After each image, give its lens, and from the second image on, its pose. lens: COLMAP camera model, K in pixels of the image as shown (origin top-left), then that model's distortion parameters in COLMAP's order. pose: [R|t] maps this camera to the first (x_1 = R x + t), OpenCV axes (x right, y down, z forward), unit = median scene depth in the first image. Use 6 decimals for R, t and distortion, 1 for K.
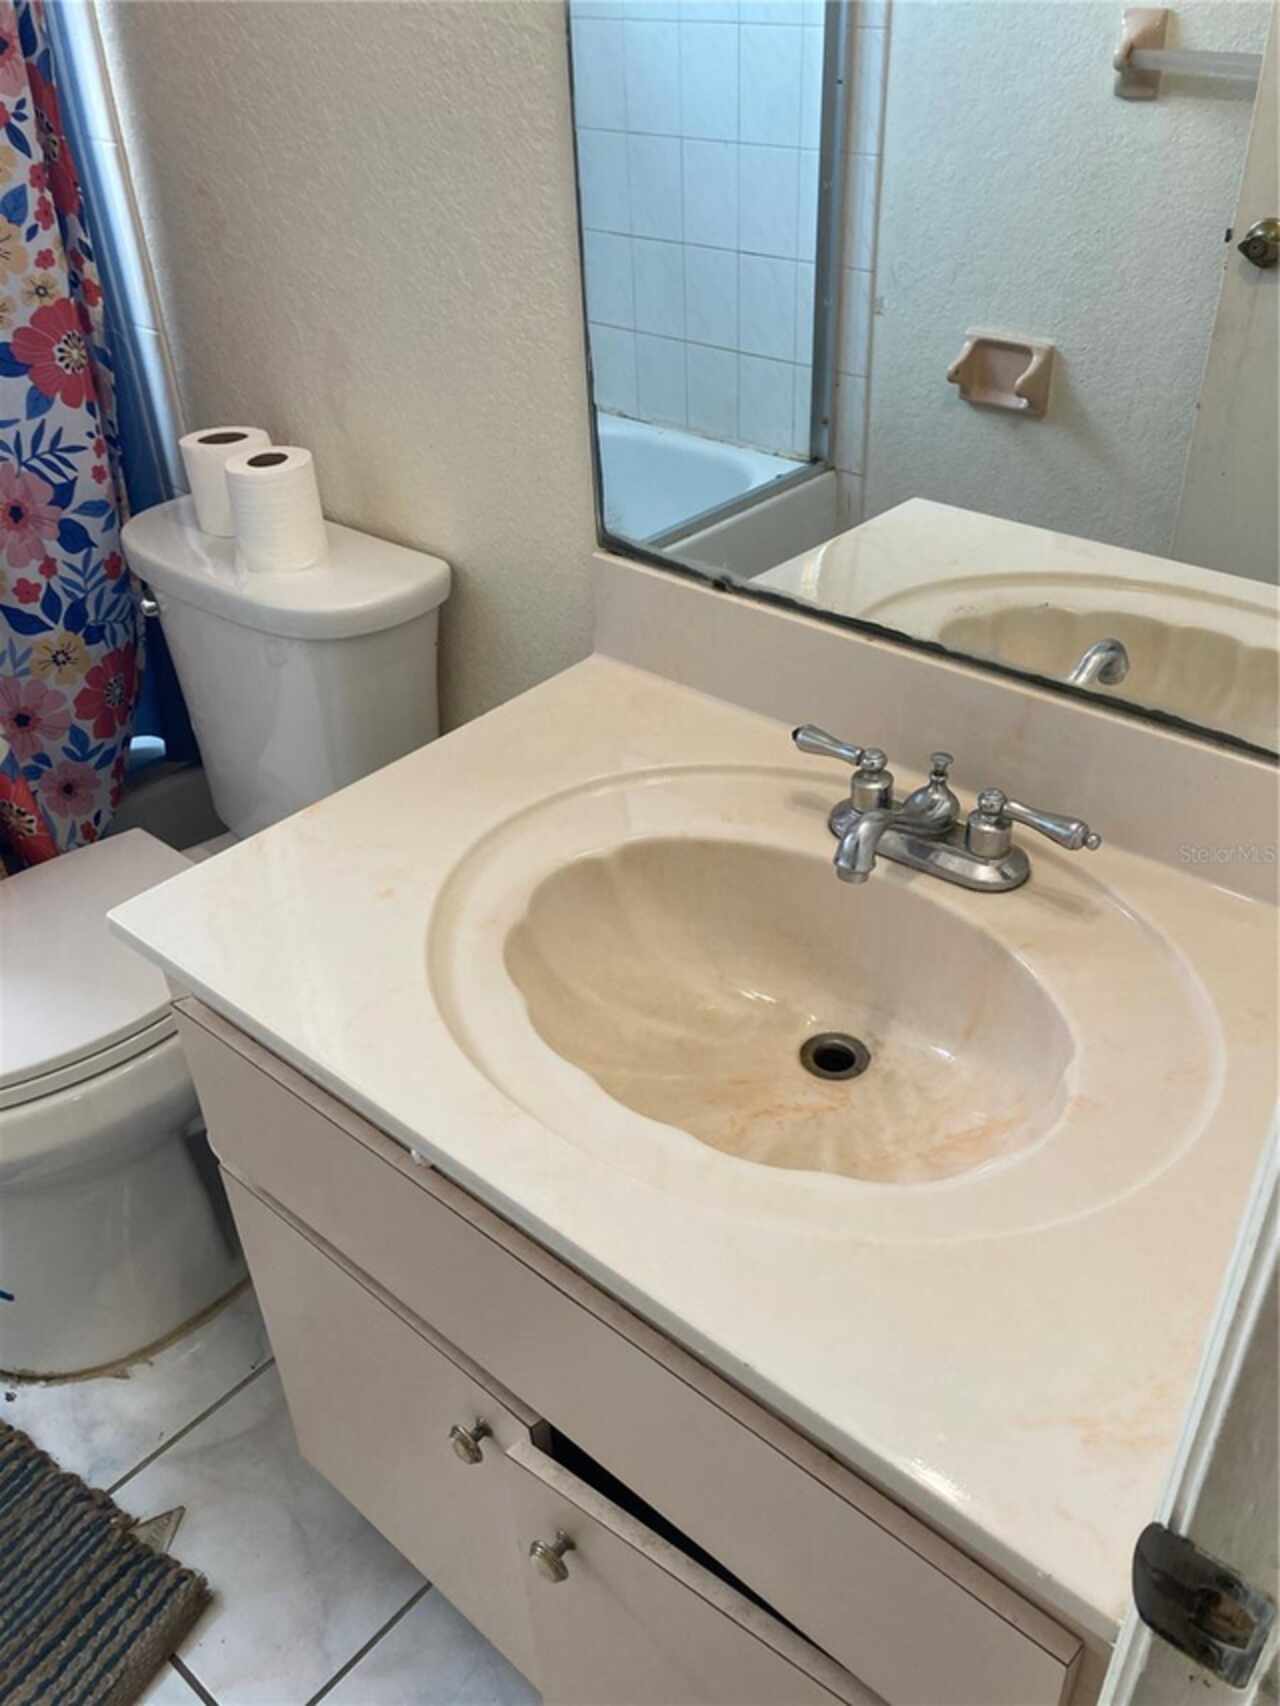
lens RADIAL K [[1393.1, 0, 640.0], [0, 1393.1, 853.0], [0, 0, 1]] dist [0.000127, -0.008501]
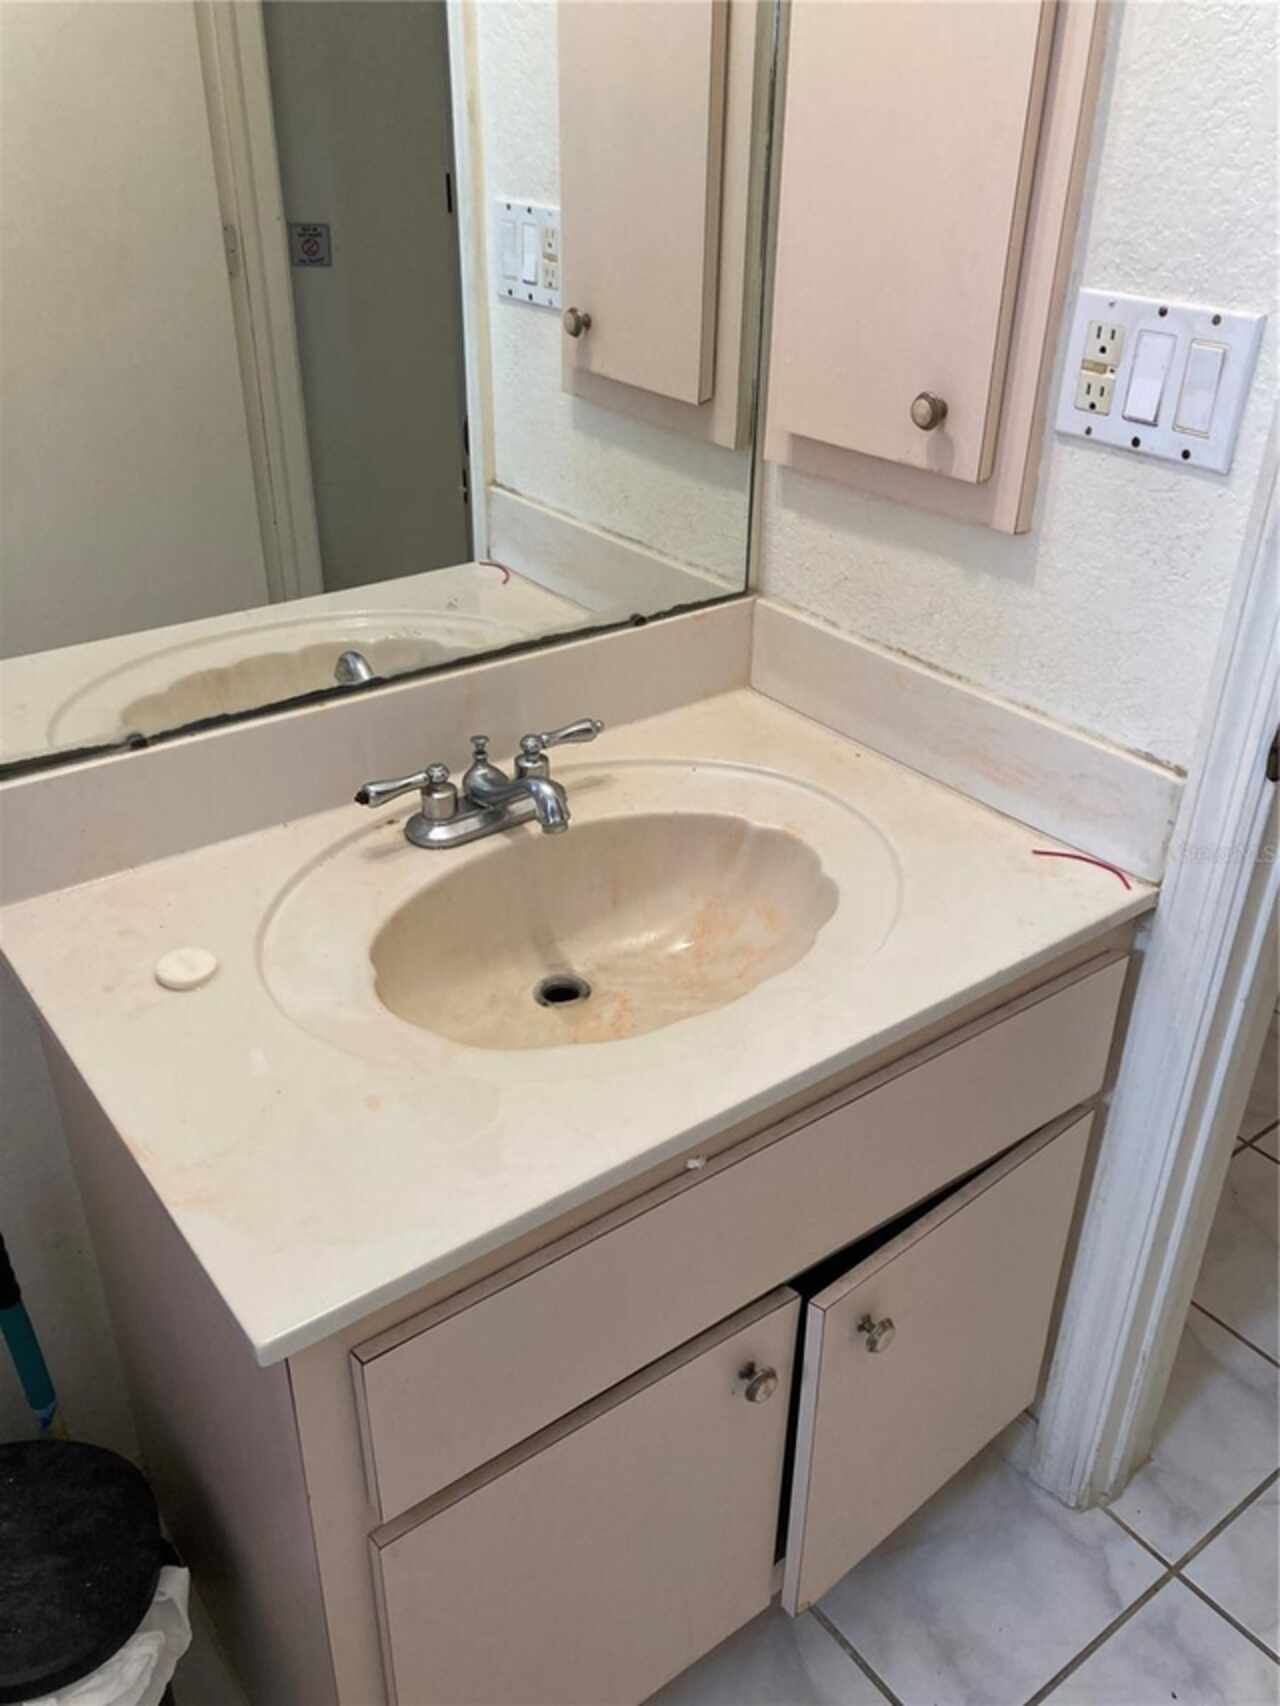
lens RADIAL K [[1393.1, 0, 640.0], [0, 1393.1, 853.0], [0, 0, 1]] dist [0.000127, -0.008501]
pose [[0.200561, -0.450433, 0.869992, -0.582893], [0.528725, 0.797371, 0.290946, -0.182364], [-0.824757, 0.401634, 0.398077, 0.298982]]
